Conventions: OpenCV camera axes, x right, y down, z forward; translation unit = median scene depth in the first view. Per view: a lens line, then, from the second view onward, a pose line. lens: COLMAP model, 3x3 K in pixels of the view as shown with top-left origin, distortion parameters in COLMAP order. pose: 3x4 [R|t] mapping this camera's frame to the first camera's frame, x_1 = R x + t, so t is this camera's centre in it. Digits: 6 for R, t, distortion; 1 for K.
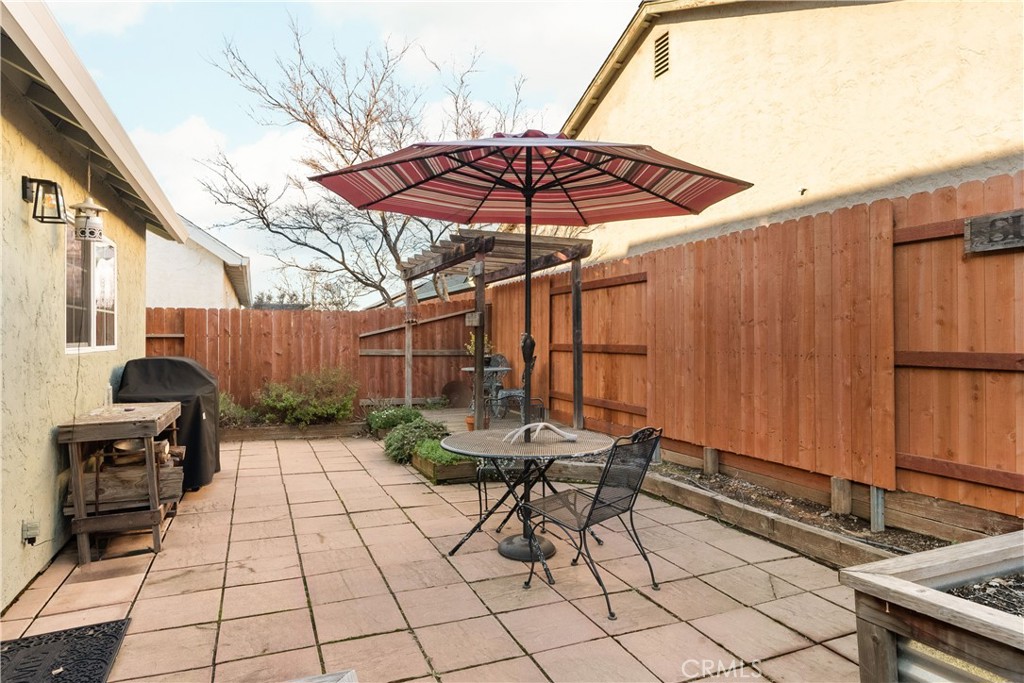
lens RADIAL K [[602.4, 0, 512.0], [0, 602.4, 341.5], [0, 0, 1]] dist [0.000880, 0.000078]
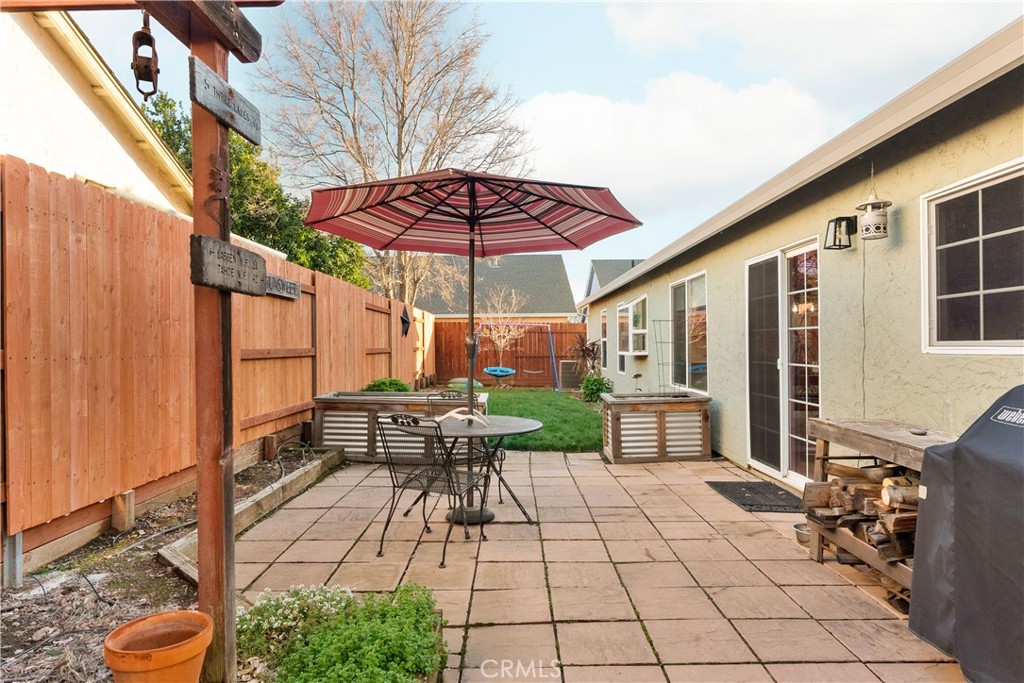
lens RADIAL K [[632.9, 0, 512.0], [0, 632.9, 341.5], [0, 0, 1]] dist [-0.002211, 0.000234]
pose [[-0.918342, 0.005344, 0.395751, -0.218663], [0.005621, 0.999984, -0.000459, 0.000803], [-0.395747, 0.001803, -0.918358, 0.845682]]
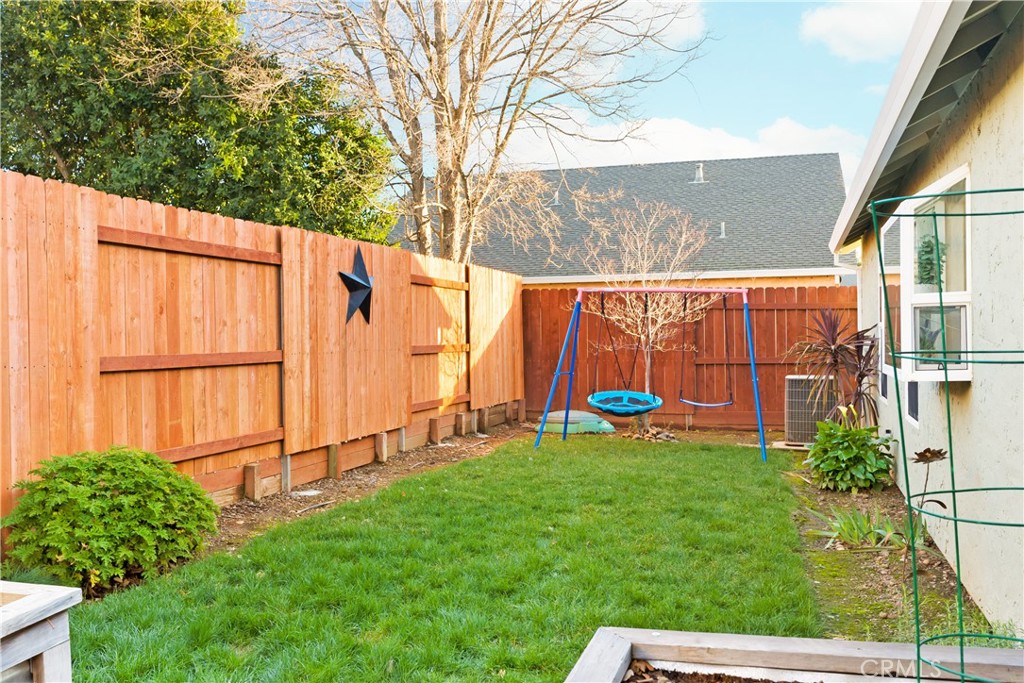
lens RADIAL K [[1012.7, 0, 512.0], [0, 1012.7, 341.5], [0, 0, 1]] dist [-0.001083, -0.001566]
pose [[-0.776021, 0.002414, 0.630702, -0.136342], [0.012050, 0.999867, 0.010999, -0.002604], [-0.630592, 0.016135, -0.775947, 0.252510]]
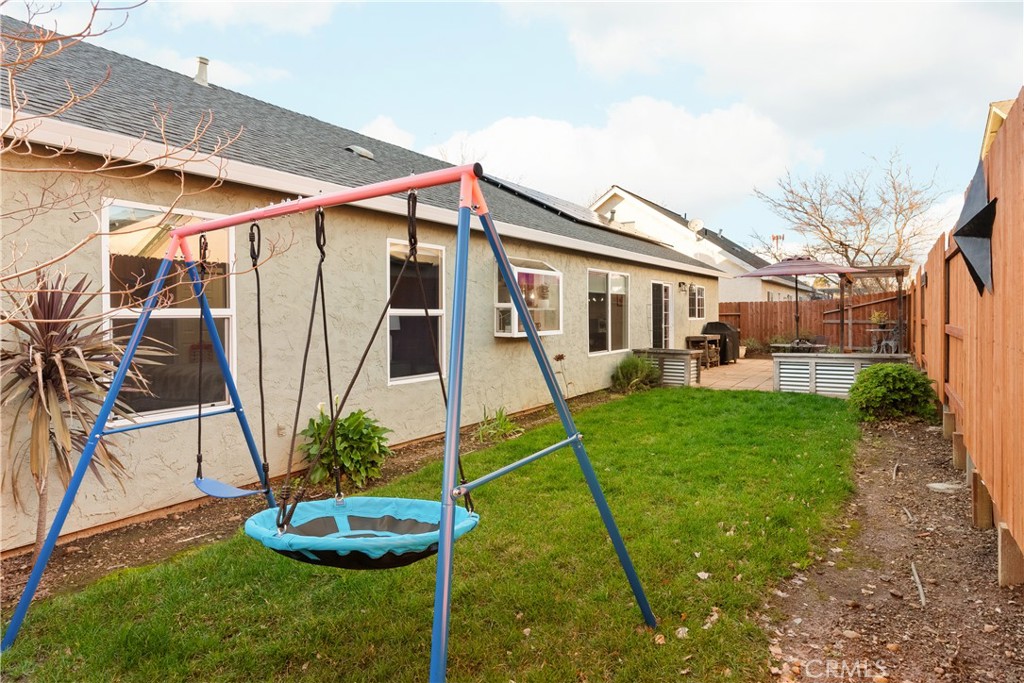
lens RADIAL K [[567.3, 0, 512.0], [0, 567.3, 341.5], [0, 0, 1]] dist [-0.012852, 0.000297]
pose [[0.547118, 0.030908, -0.836485, 0.716055], [0.006312, 0.999137, 0.041046, 0.001509], [0.837032, -0.027737, 0.546451, -0.826250]]
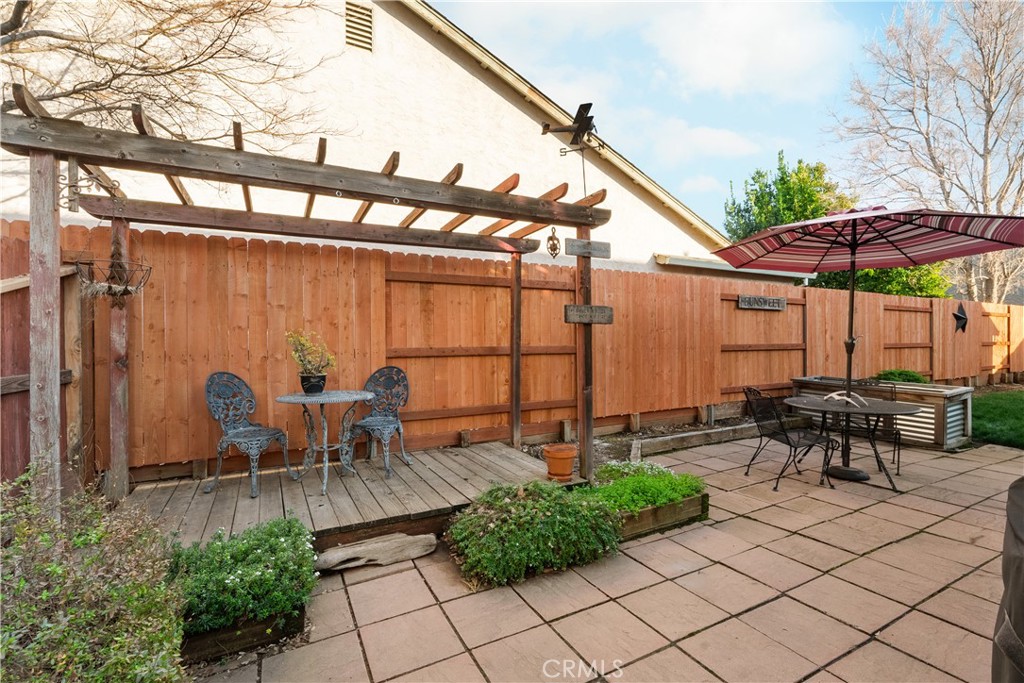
lens RADIAL K [[454.8, 0, 512.0], [0, 454.8, 341.5], [0, 0, 1]] dist [-0.000812, -0.000287]
pose [[-0.084565, -0.001678, 0.996417, -0.426374], [0.009968, 0.999947, 0.002529, -0.003326], [-0.996368, 0.010146, -0.084543, 0.783465]]
